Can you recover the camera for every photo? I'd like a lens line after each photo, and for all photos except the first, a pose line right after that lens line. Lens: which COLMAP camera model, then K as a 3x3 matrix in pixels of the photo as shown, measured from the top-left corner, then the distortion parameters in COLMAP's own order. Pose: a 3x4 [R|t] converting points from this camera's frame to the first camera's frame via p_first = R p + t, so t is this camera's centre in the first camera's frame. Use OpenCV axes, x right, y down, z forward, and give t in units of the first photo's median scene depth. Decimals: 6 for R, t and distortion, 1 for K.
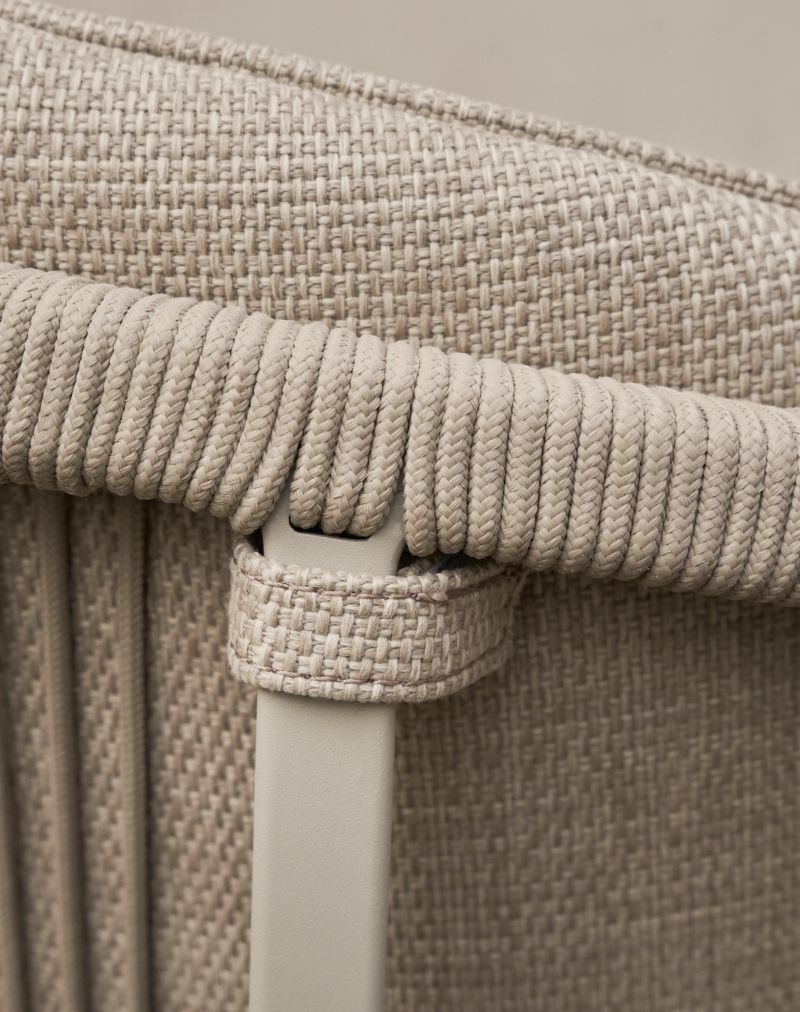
lens RADIAL K [[2242.8, 0, 400.1], [0, 2242.8, 507.0], [0, 0, 1]] dist [-0.021674, 0.000000]
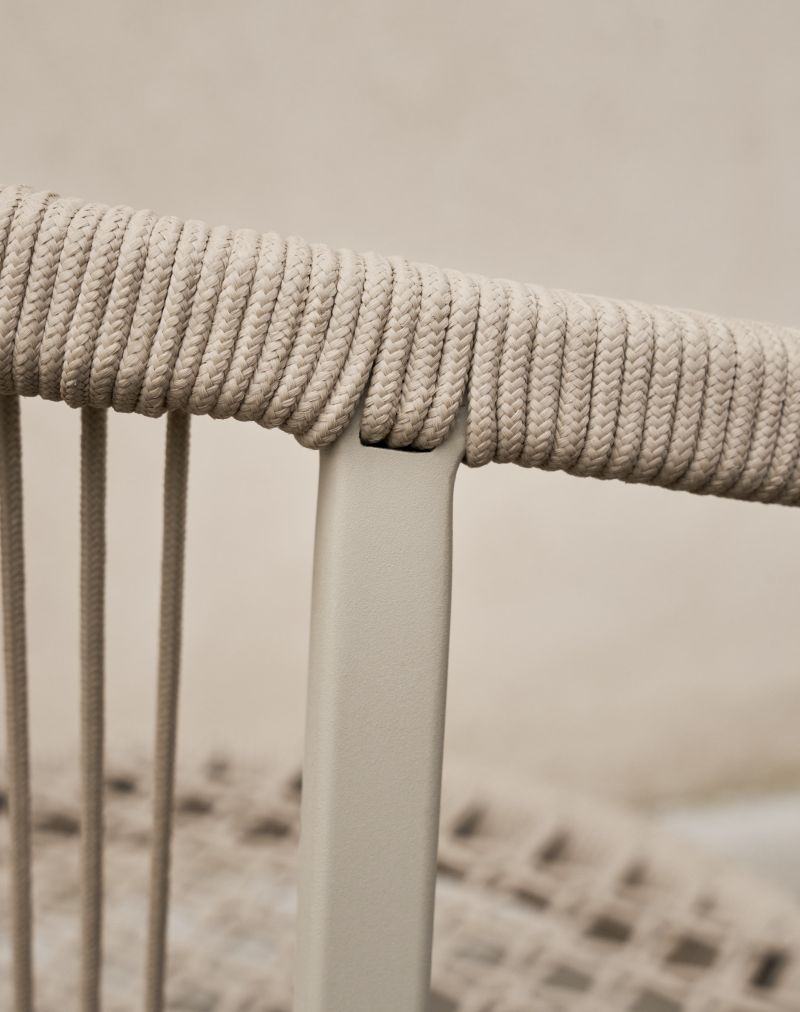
lens RADIAL K [[2242.8, 0, 399.9], [0, 2242.8, 505.0], [0, 0, 1]] dist [-0.021674, 0.000000]
pose [[0.991853, -0.025837, 0.124743, -0.167295], [0.024779, 0.999643, 0.010027, 0.029490], [-0.124958, -0.006854, 0.992138, -0.063315]]
